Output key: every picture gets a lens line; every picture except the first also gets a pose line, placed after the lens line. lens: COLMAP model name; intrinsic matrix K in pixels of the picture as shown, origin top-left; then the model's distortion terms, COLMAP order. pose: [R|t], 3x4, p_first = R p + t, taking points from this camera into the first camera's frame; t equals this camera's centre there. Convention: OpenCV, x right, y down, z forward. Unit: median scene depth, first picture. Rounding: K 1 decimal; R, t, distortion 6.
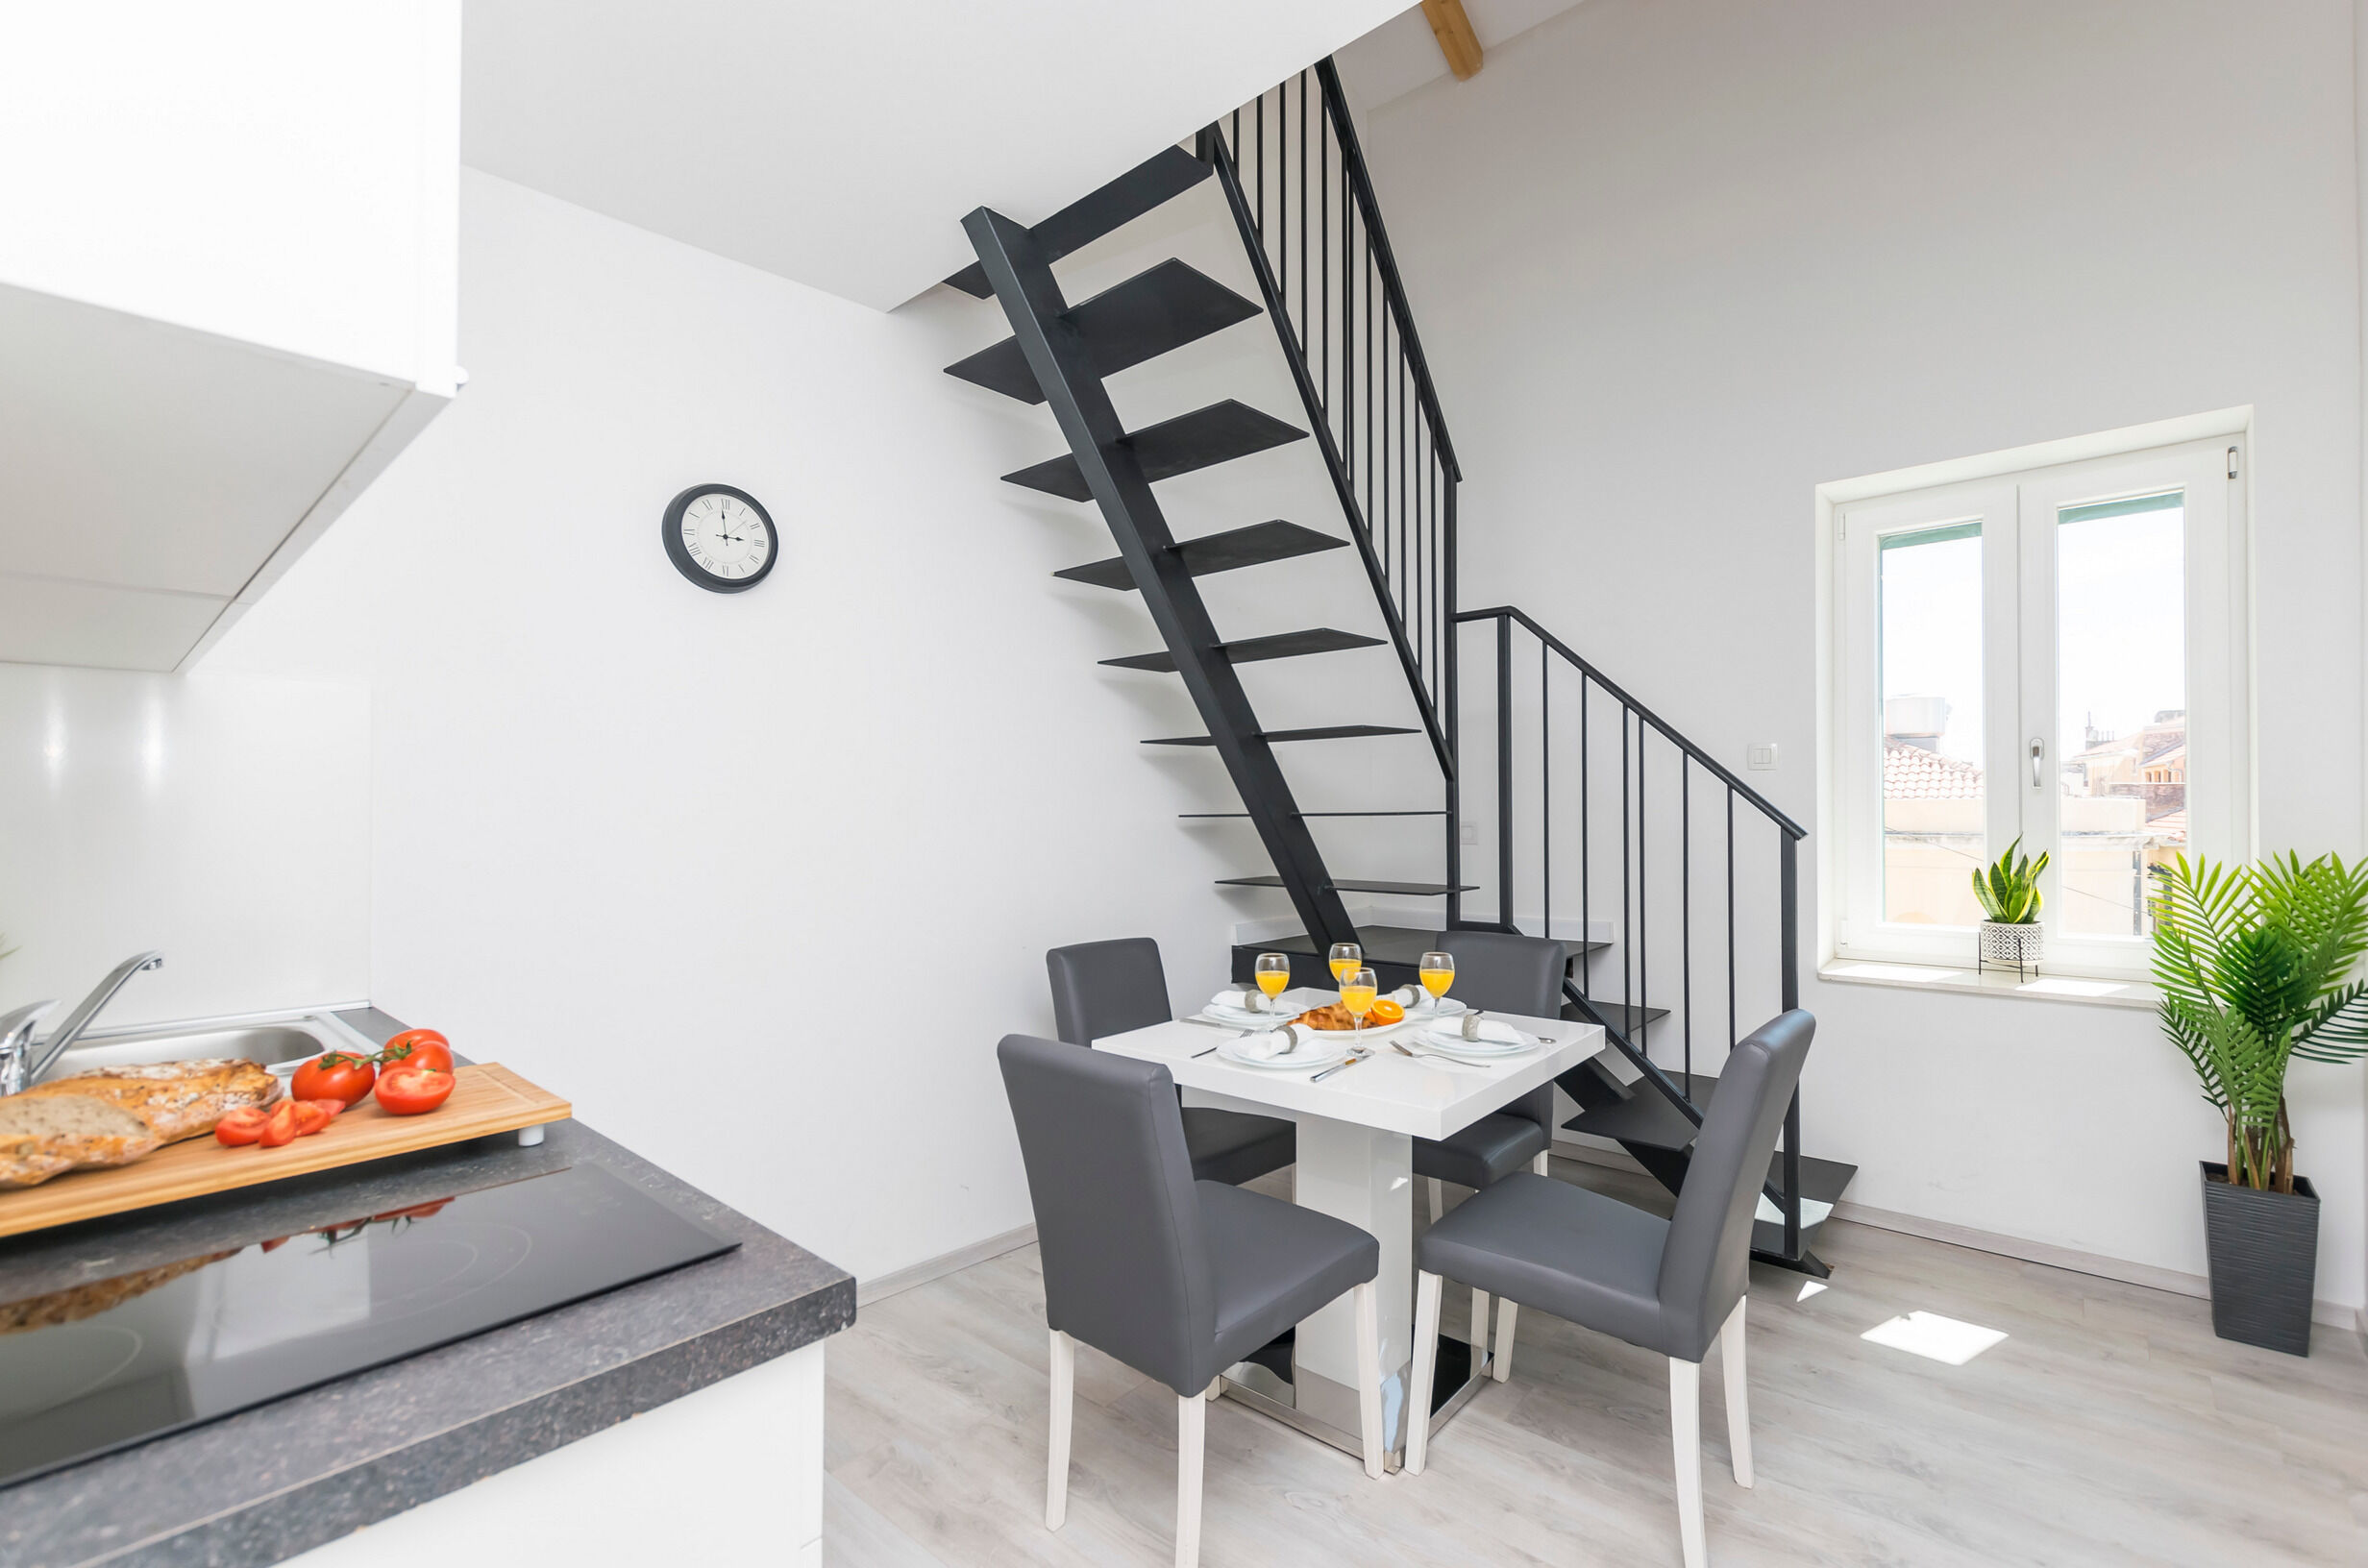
lens RADIAL K [[1027.3, 0, 1184.0], [0, 1027.3, 784.0], [0, 0, 1]] dist [0.002230, 0.000221]
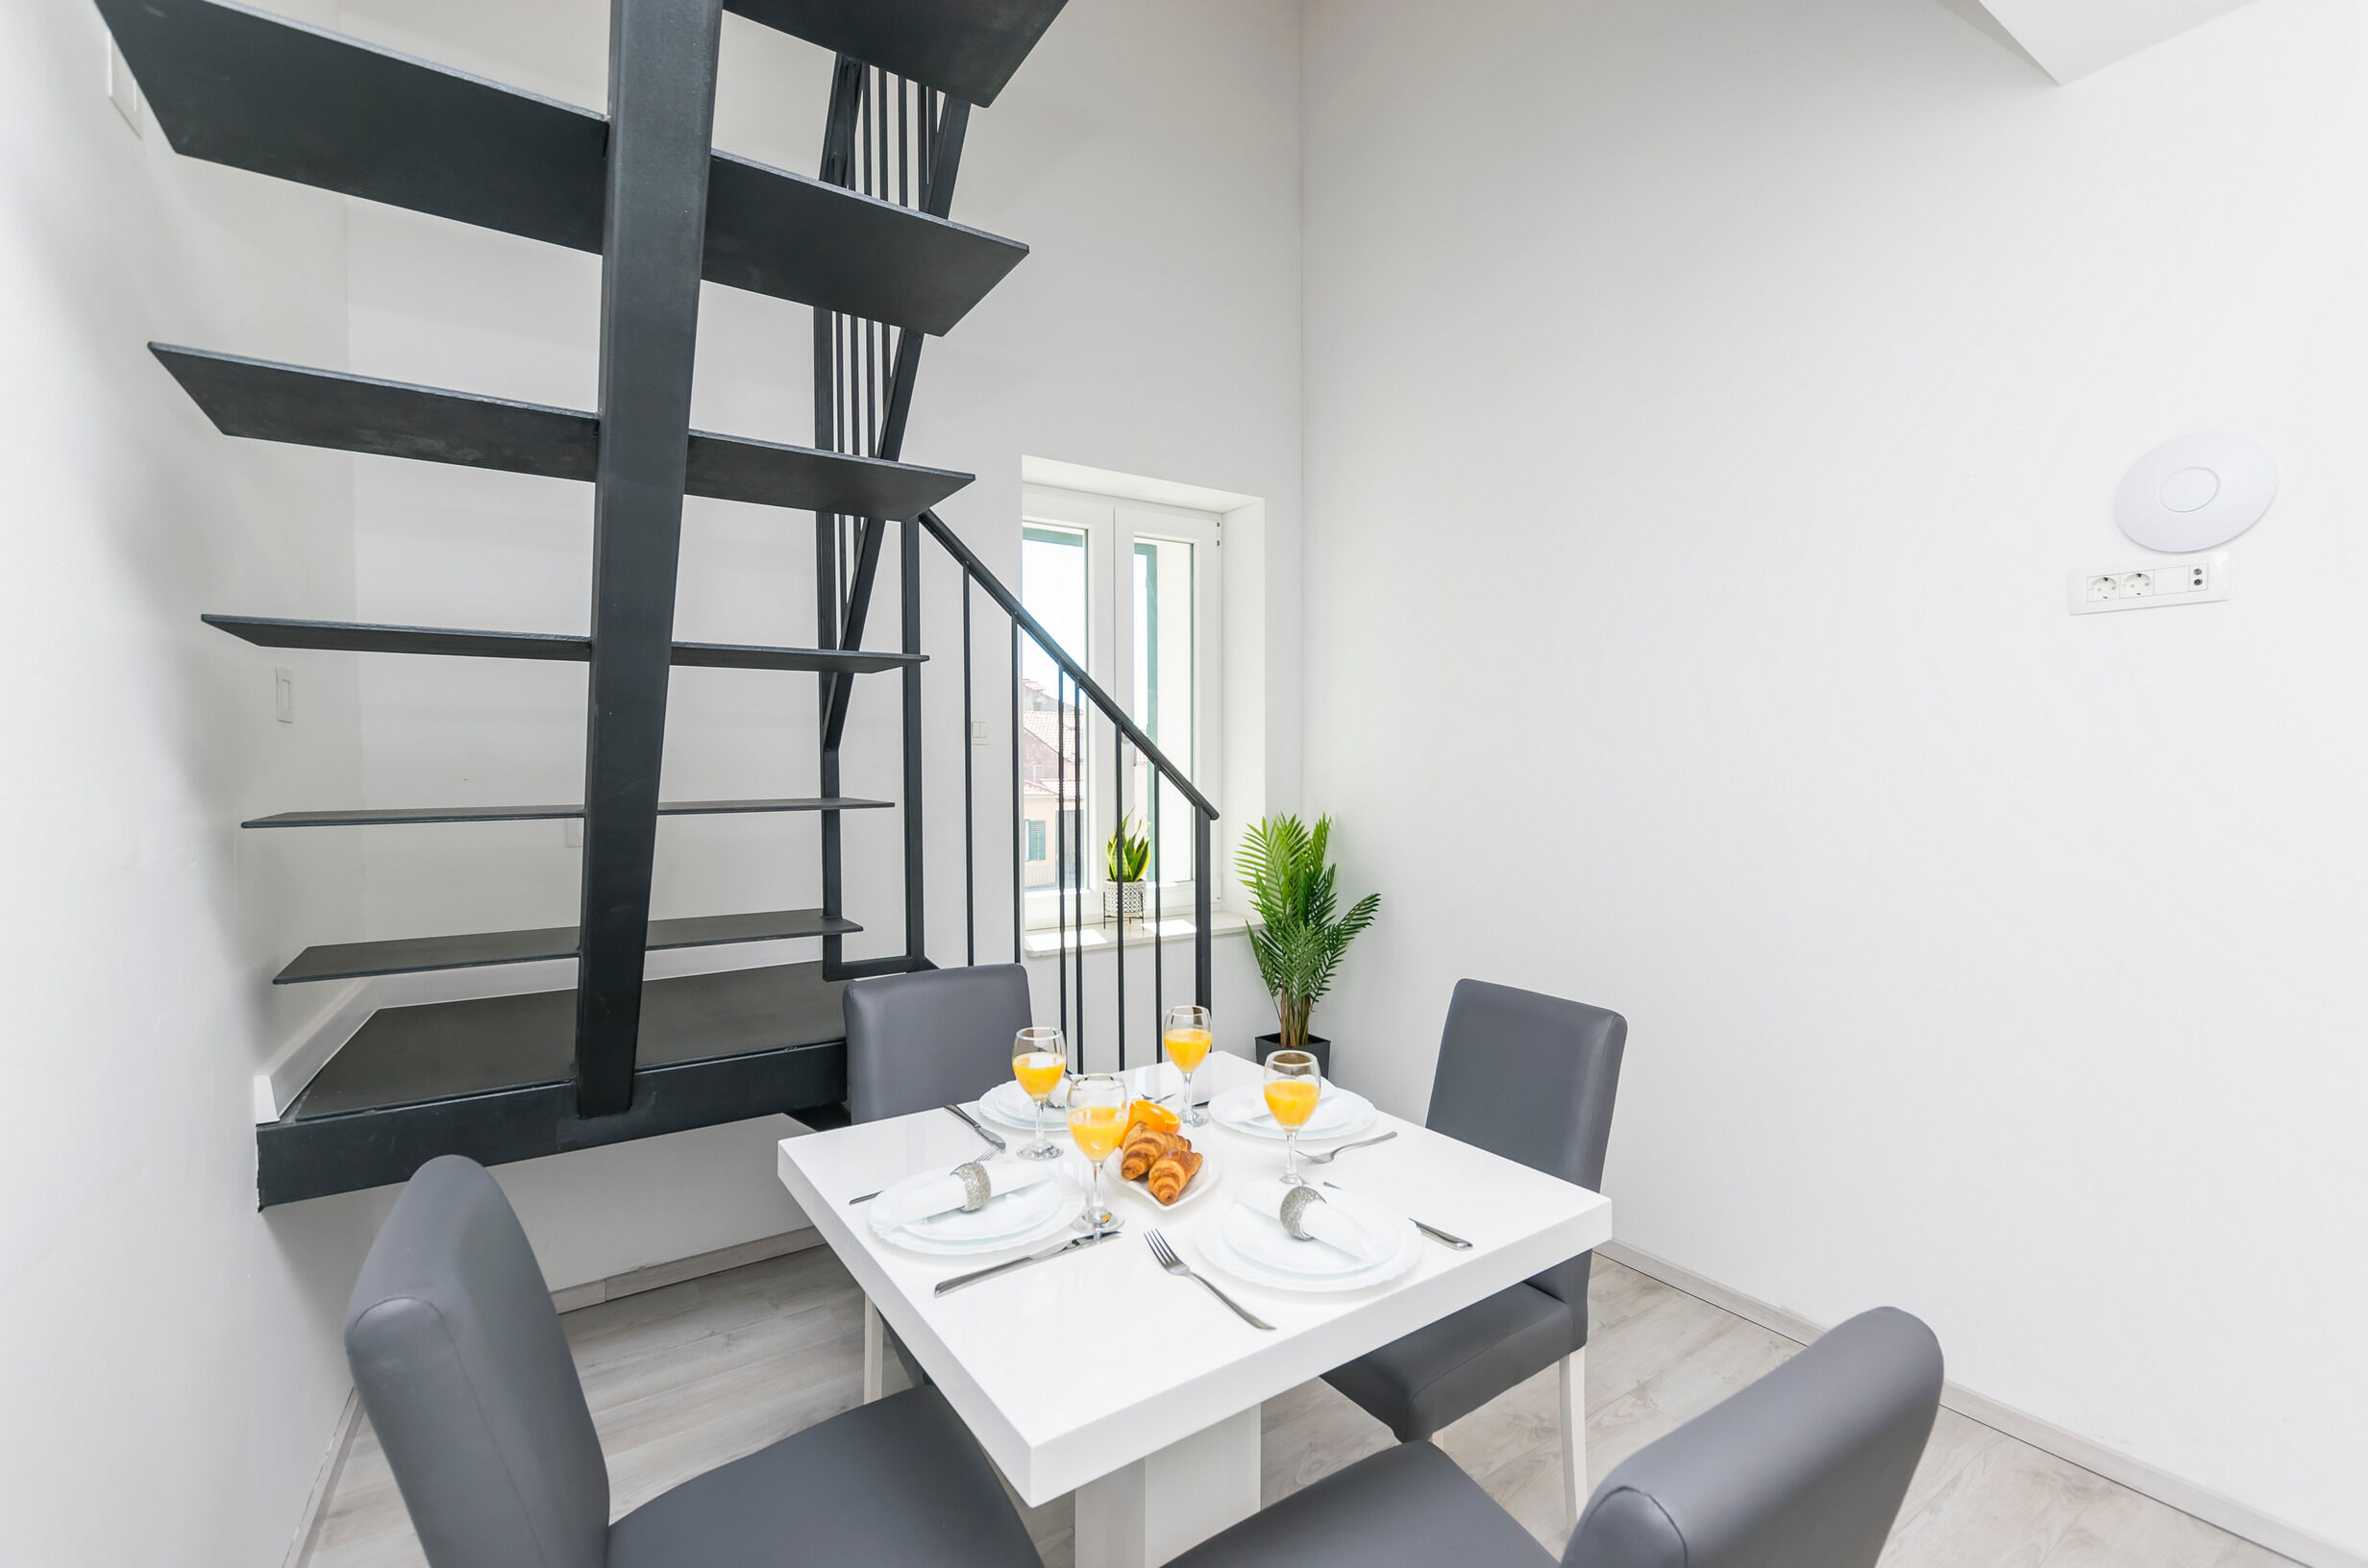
lens RADIAL K [[1040.6, 0, 1178.7], [0, 1040.6, 833.0], [0, 0, 1]] dist [-0.001203, -0.000138]
pose [[0.270012, -0.056989, 0.961169, -0.337111], [-0.000496, 0.998239, 0.059326, 0.005776], [-0.962857, -0.016496, 0.269508, 0.641427]]
